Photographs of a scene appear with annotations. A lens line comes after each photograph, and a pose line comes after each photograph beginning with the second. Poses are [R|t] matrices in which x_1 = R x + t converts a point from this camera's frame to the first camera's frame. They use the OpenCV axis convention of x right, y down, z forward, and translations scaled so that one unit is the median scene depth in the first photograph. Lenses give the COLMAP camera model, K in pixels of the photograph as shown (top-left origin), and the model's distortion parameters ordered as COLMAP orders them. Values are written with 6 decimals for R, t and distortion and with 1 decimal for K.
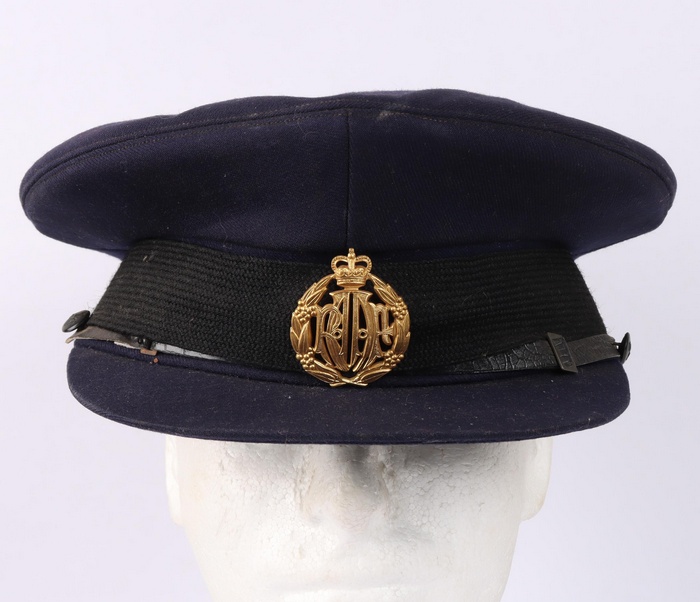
lens RADIAL K [[1378.7, 0, 350.1], [0, 1378.7, 302.1], [0, 0, 1]] dist [-0.088245, 0.000000]
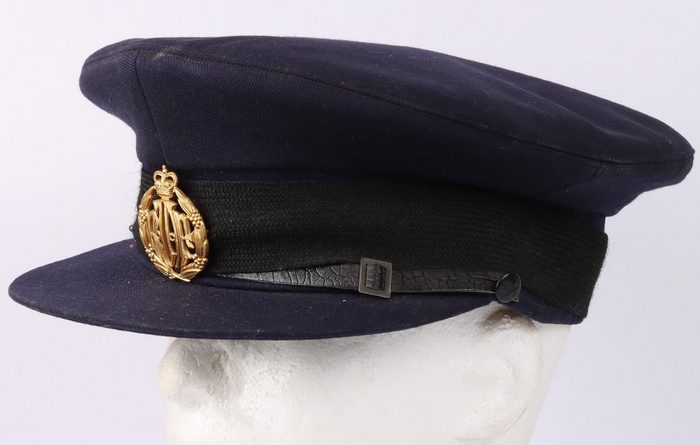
lens RADIAL K [[1251.7, 0, 350.1], [0, 1251.7, 220.9], [0, 0, 1]] dist [0.003224, 0.000000]
pose [[0.851392, 0.101656, -0.514585, 0.705026], [-0.101814, 0.994410, 0.027992, -0.037542], [0.514554, 0.028560, 0.856982, 0.141356]]
